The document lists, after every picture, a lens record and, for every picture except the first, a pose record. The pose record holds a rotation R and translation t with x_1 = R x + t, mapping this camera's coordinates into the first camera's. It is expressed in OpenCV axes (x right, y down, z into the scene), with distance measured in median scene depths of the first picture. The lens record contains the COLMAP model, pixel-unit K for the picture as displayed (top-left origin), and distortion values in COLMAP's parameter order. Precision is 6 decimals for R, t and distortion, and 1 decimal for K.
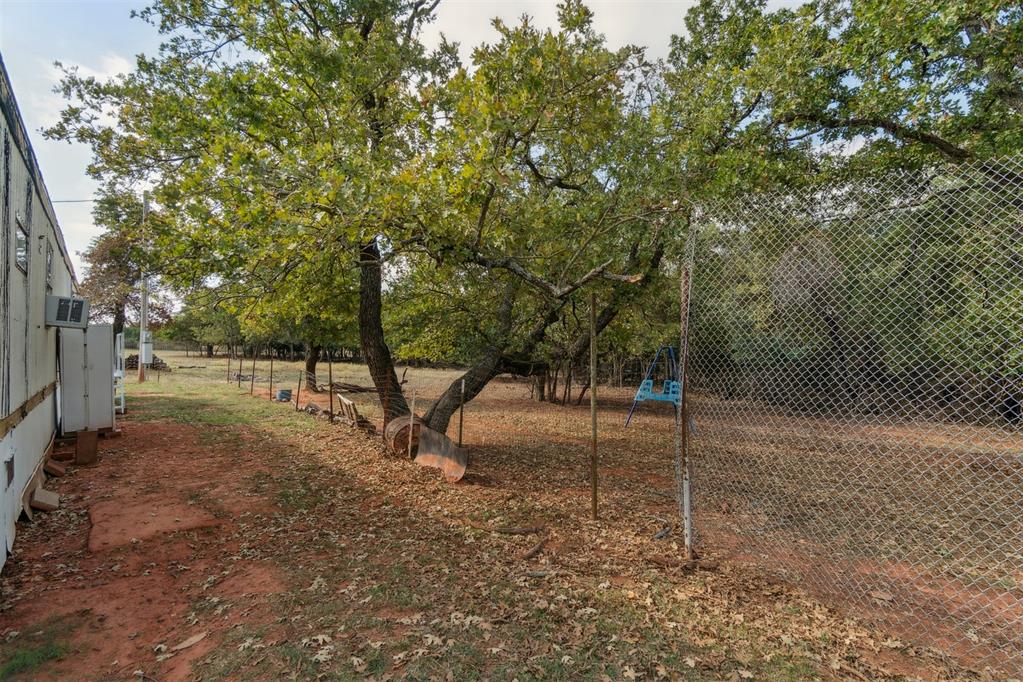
lens RADIAL K [[497.1, 0, 511.3], [0, 497.1, 321.0], [0, 0, 1]] dist [-0.002894, -0.000401]
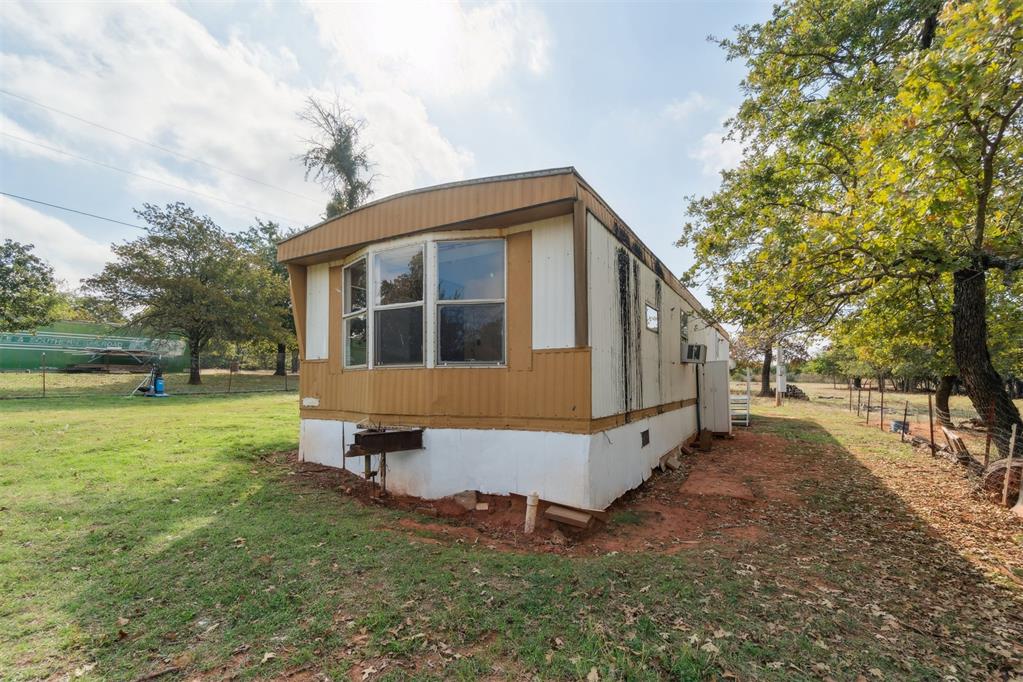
lens RADIAL K [[450.2, 0, 511.4], [0, 450.2, 353.3], [0, 0, 1]] dist [-0.003041, 0.000850]
pose [[0.345645, -0.054949, -0.936755, 0.292025], [0.046624, 0.998057, -0.041342, 0.016637], [0.937206, -0.029385, 0.347535, -0.043251]]
